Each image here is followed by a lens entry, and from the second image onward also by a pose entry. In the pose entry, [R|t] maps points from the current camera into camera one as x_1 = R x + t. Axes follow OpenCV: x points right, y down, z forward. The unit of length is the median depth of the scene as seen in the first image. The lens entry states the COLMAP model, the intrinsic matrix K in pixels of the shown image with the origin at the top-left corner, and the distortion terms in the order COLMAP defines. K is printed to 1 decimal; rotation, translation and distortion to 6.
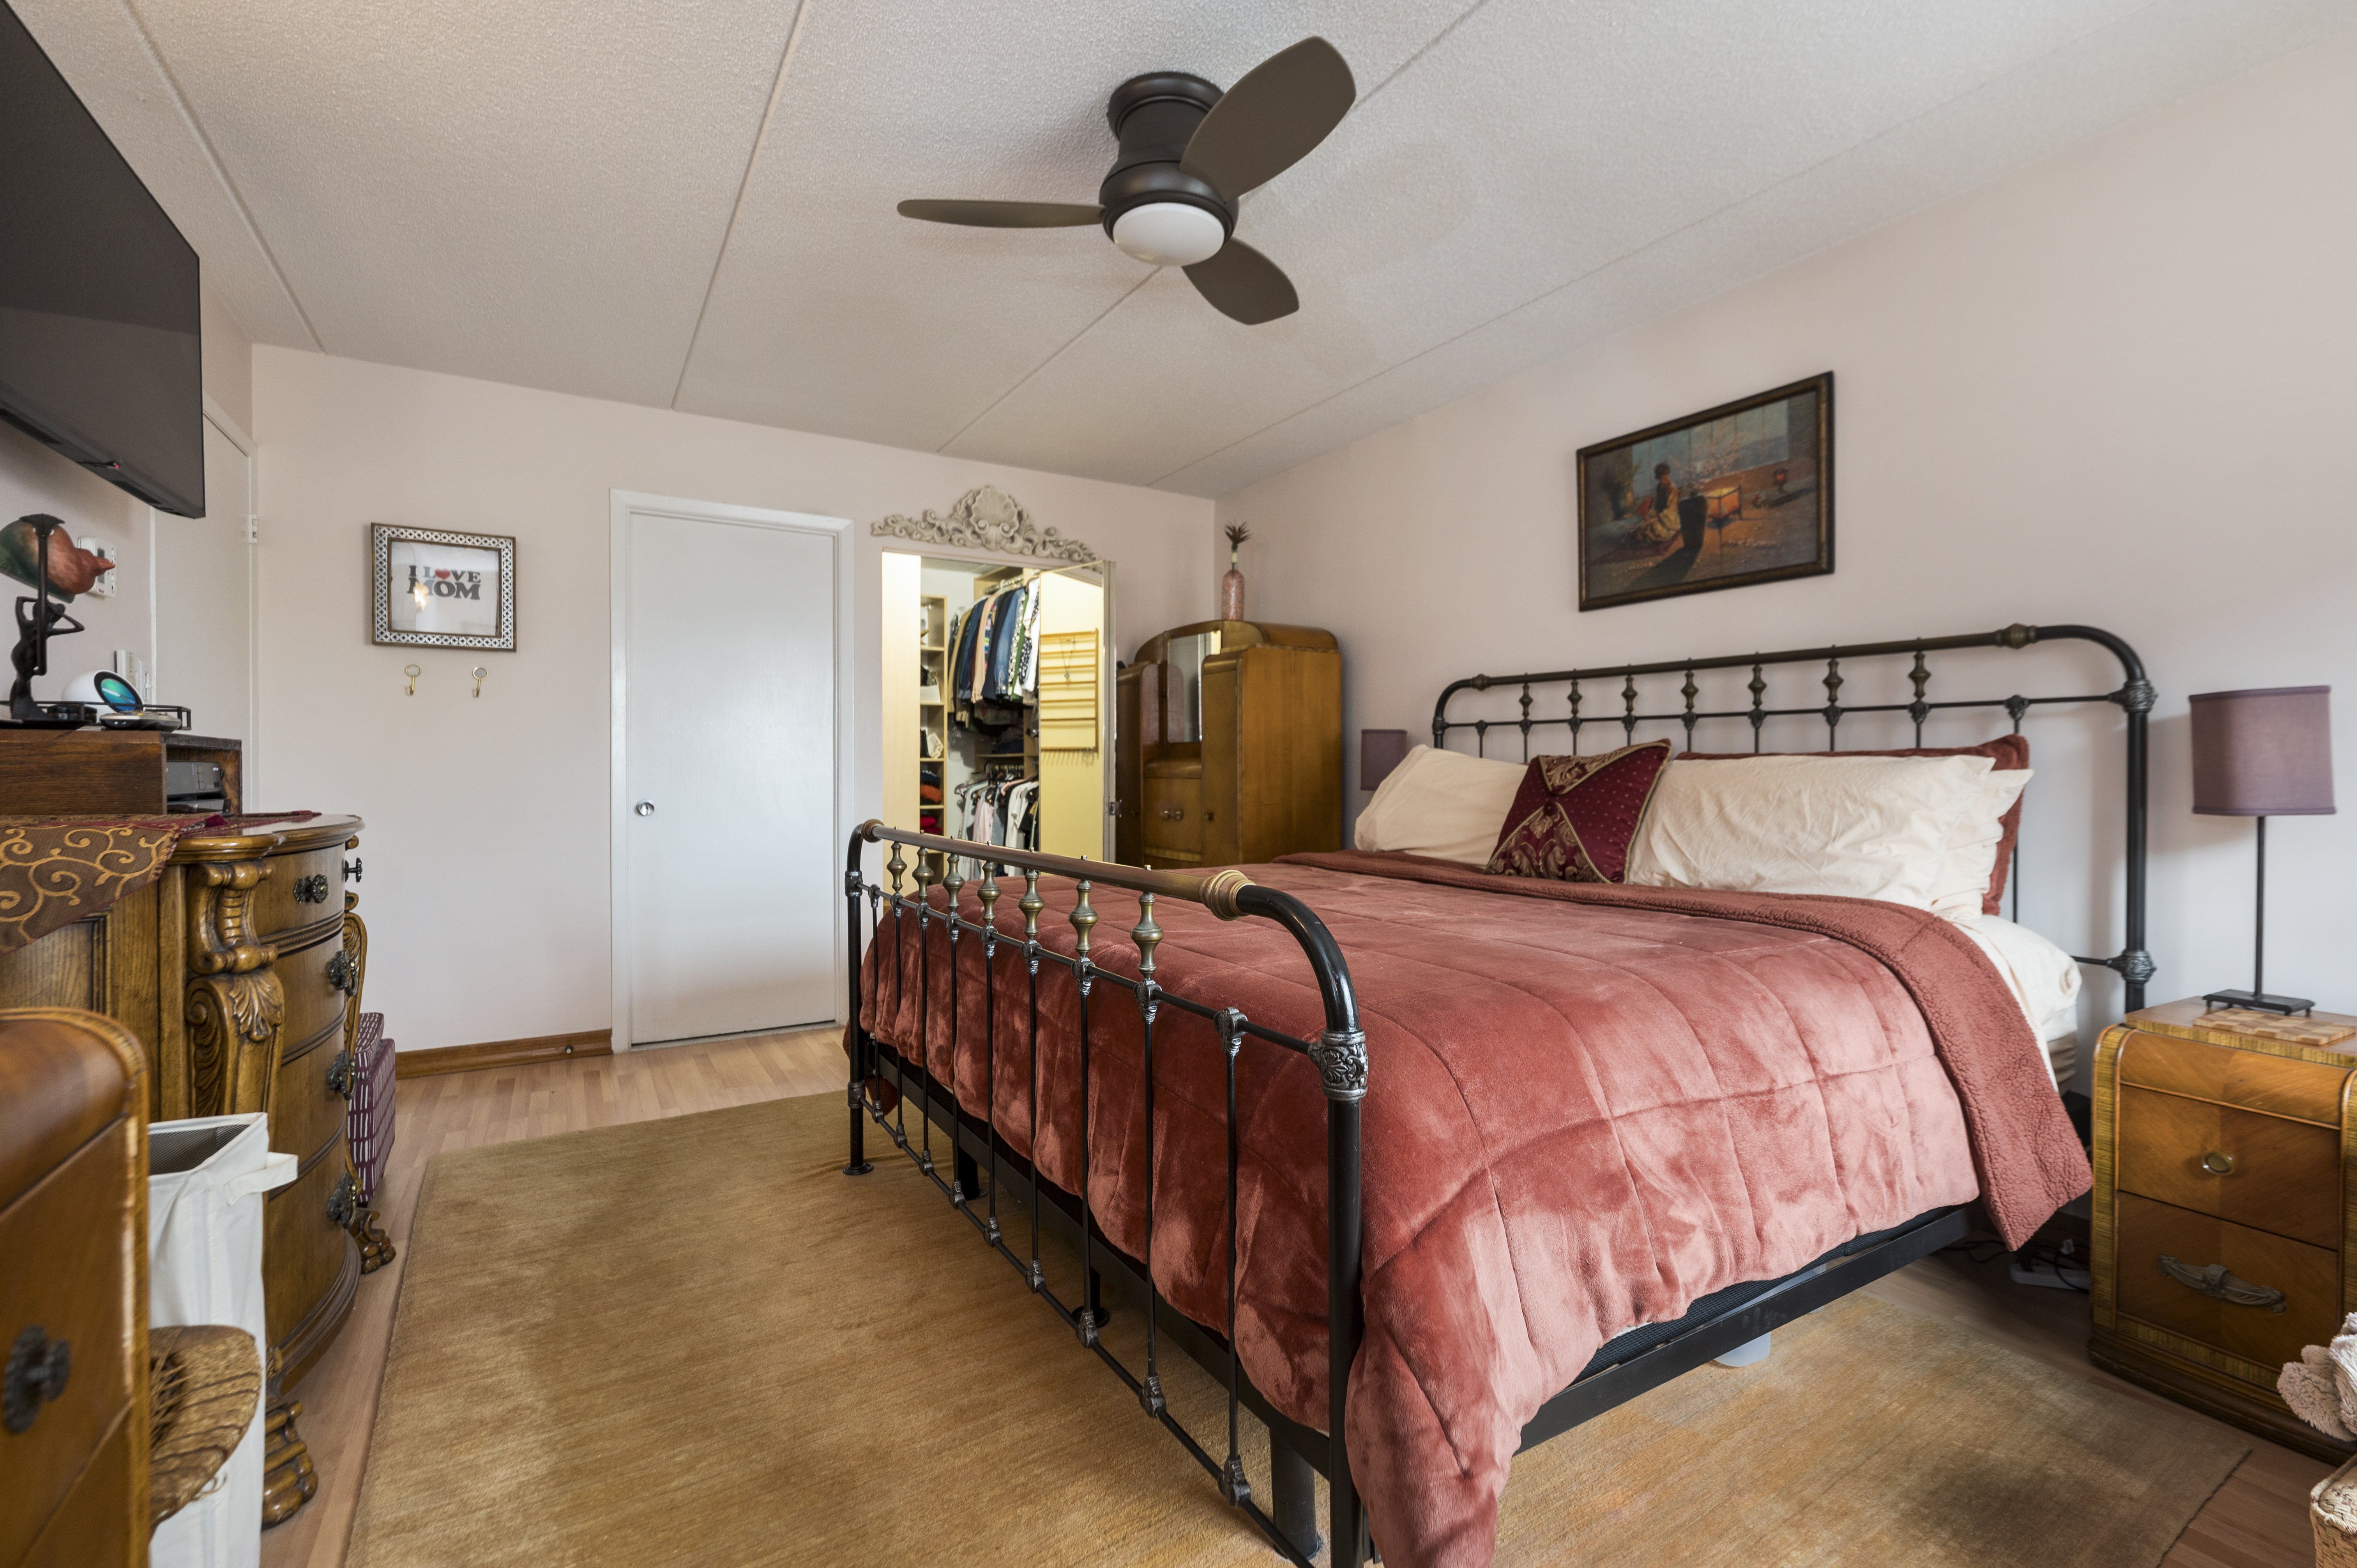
lens RADIAL K [[1023.4, 0, 1173.8], [0, 1023.4, 774.6], [0, 0, 1]] dist [-0.001245, -0.000768]
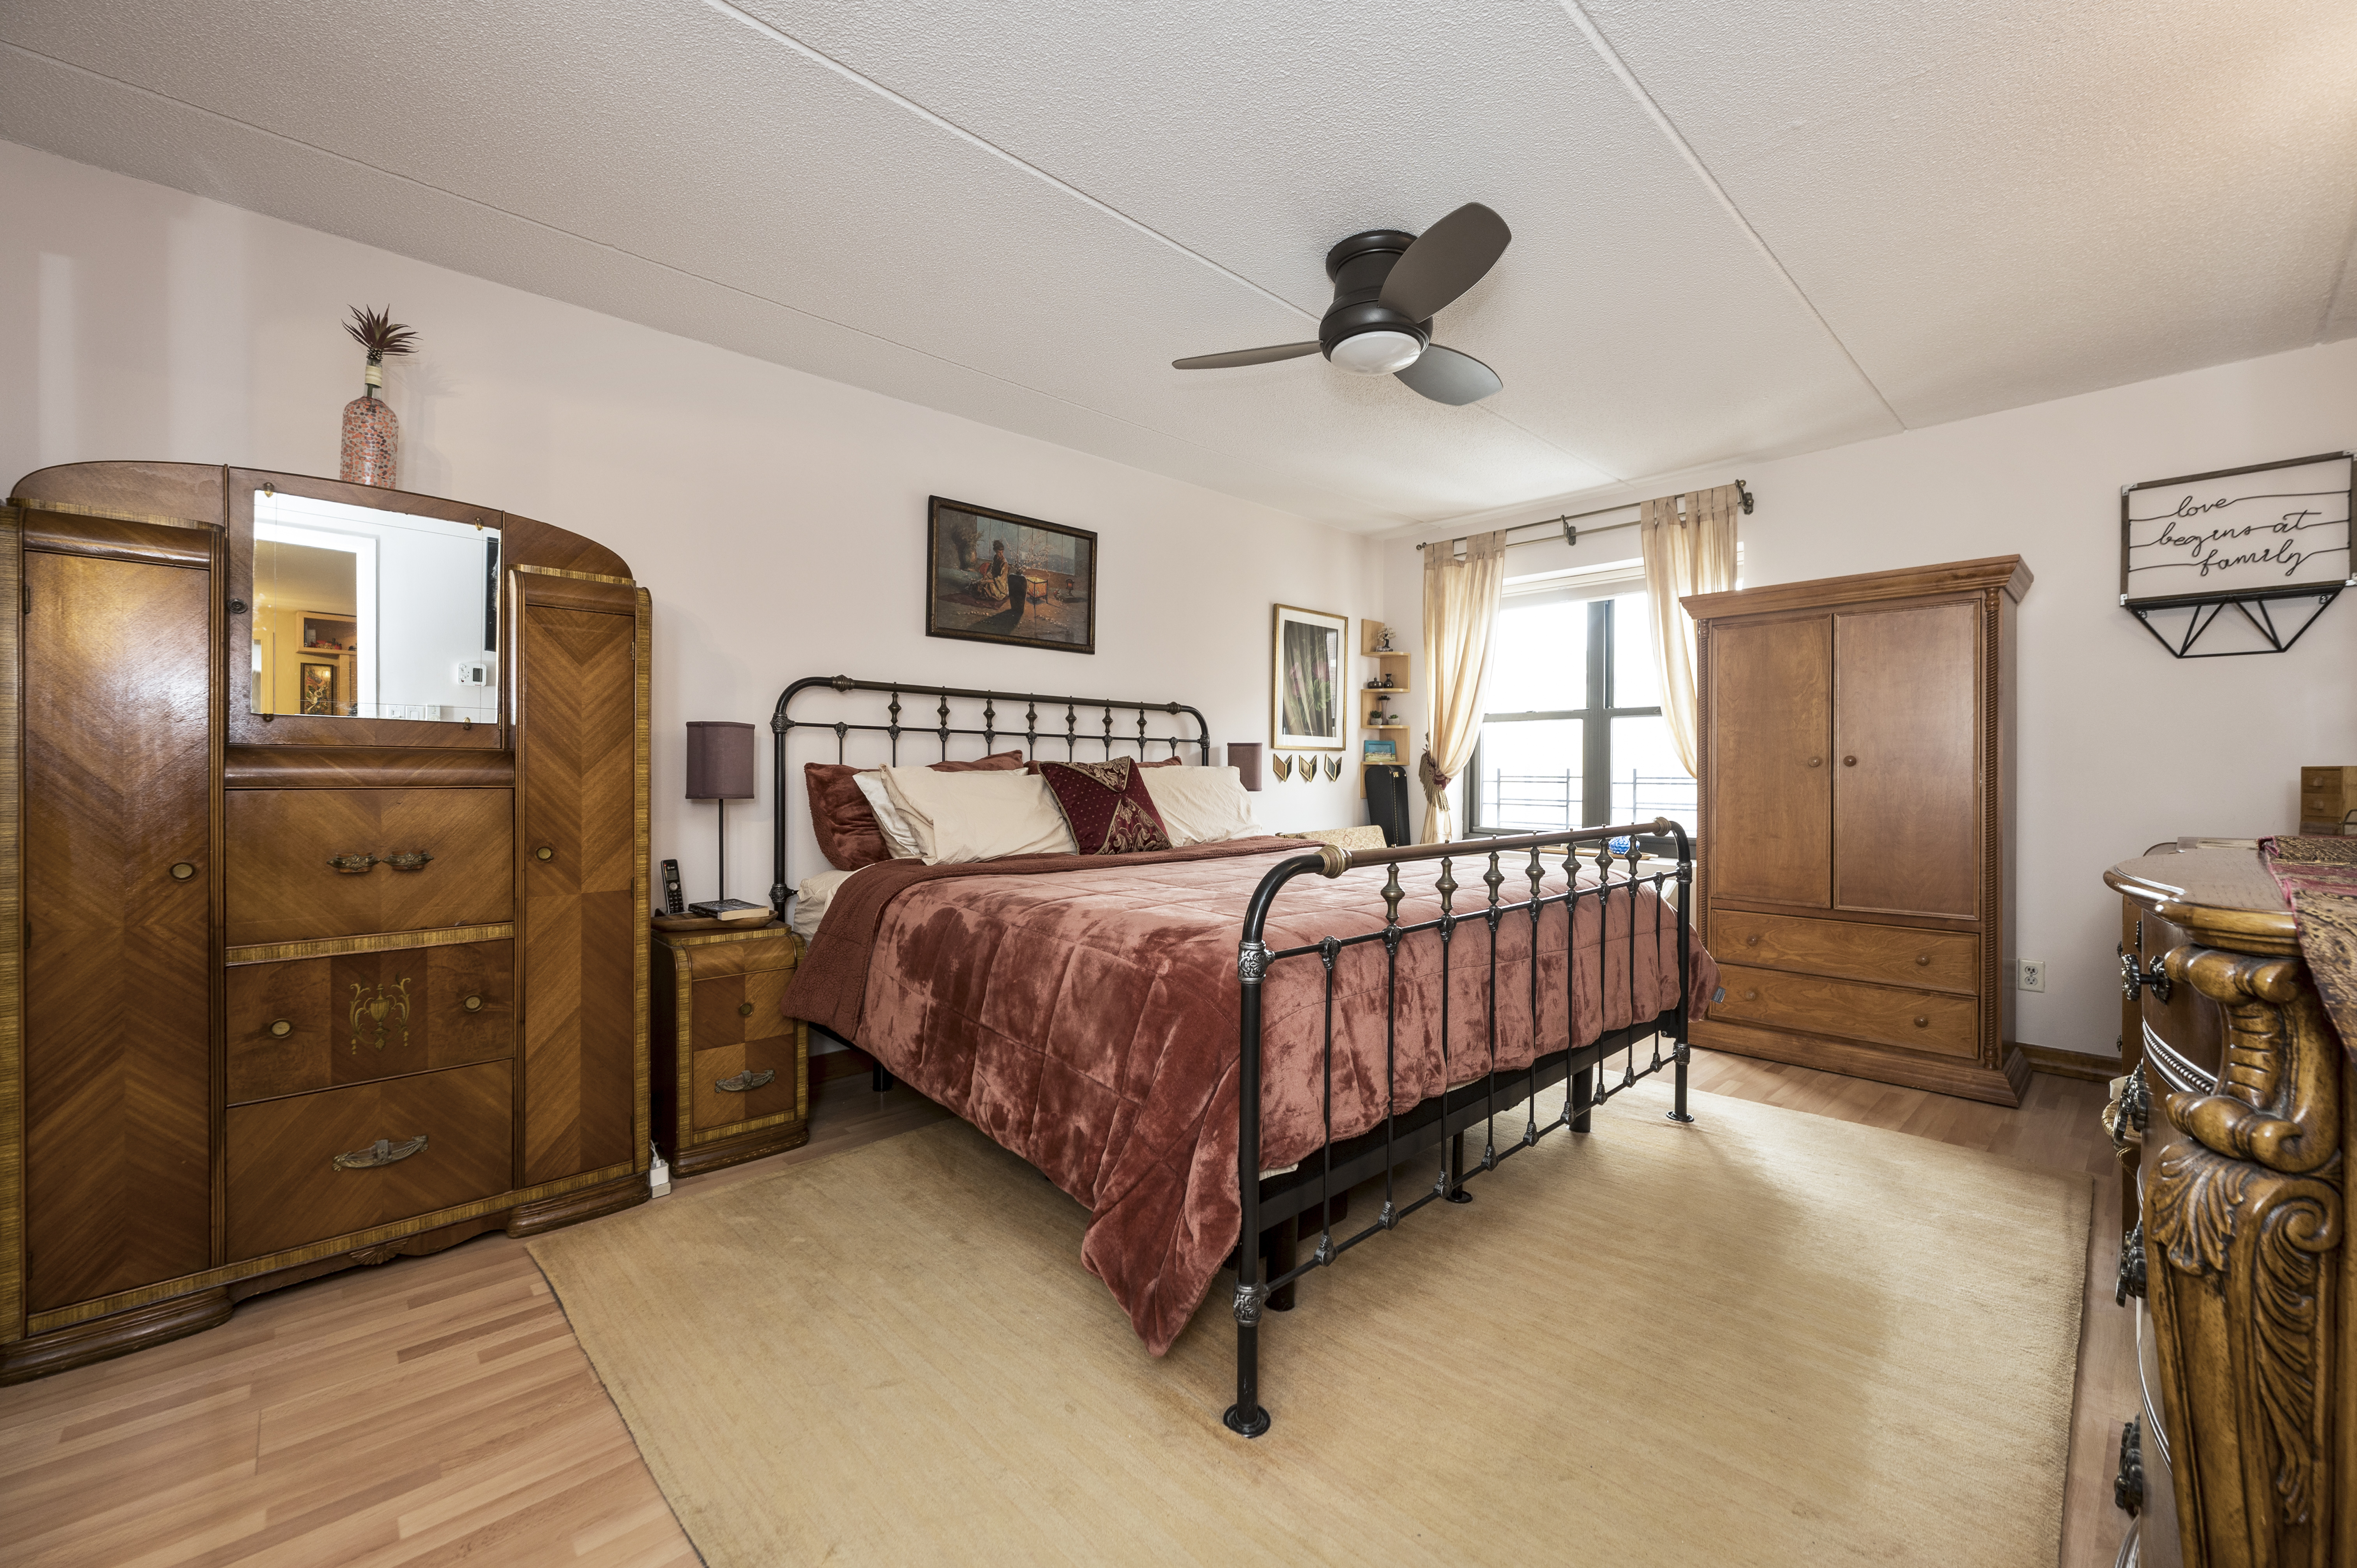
lens RADIAL K [[956.4, 0, 1172.0], [0, 956.4, 778.0], [0, 0, 1]] dist [0.001851, -0.001055]
pose [[-0.217265, -0.003718, 0.976106, -0.778518], [0.006558, 0.999965, 0.005269, -0.003920], [-0.976091, 0.007546, -0.217233, 1.057852]]
